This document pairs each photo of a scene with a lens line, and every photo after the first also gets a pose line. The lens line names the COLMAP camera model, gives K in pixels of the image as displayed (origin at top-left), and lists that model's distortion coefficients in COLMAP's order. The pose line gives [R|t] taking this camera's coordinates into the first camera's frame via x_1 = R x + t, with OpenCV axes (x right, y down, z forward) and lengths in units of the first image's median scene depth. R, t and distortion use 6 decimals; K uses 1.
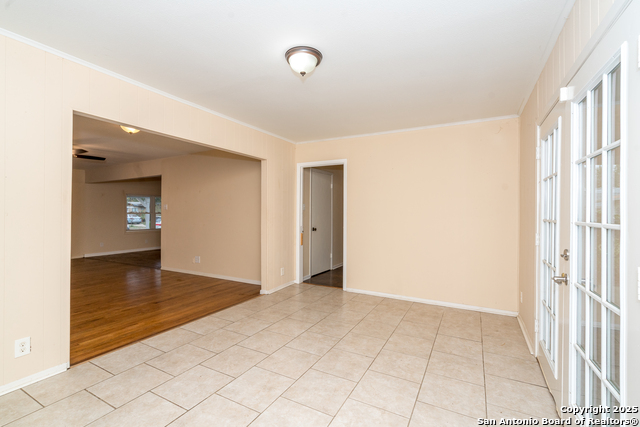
lens RADIAL K [[287.7, 0, 320.4], [0, 287.7, 214.6], [0, 0, 1]] dist [-0.005348, 0.000238]
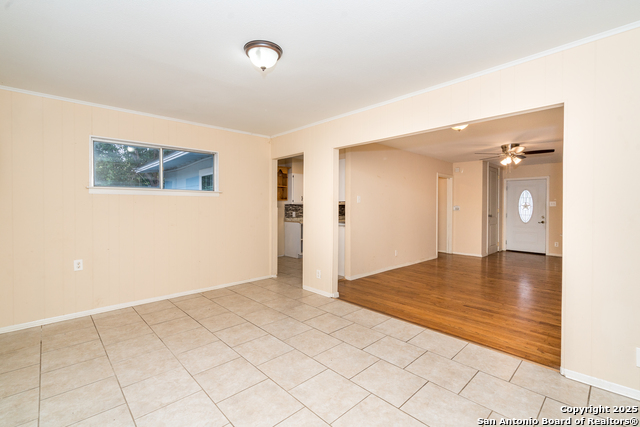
lens RADIAL K [[287.7, 0, 318.4], [0, 287.7, 207.6], [0, 0, 1]] dist [-0.005348, 0.000238]
pose [[-0.316289, 0.000716, -0.948662, 0.629786], [-0.008899, 0.999953, 0.003722, -0.011704], [0.948621, 0.009620, -0.316268, 1.151928]]
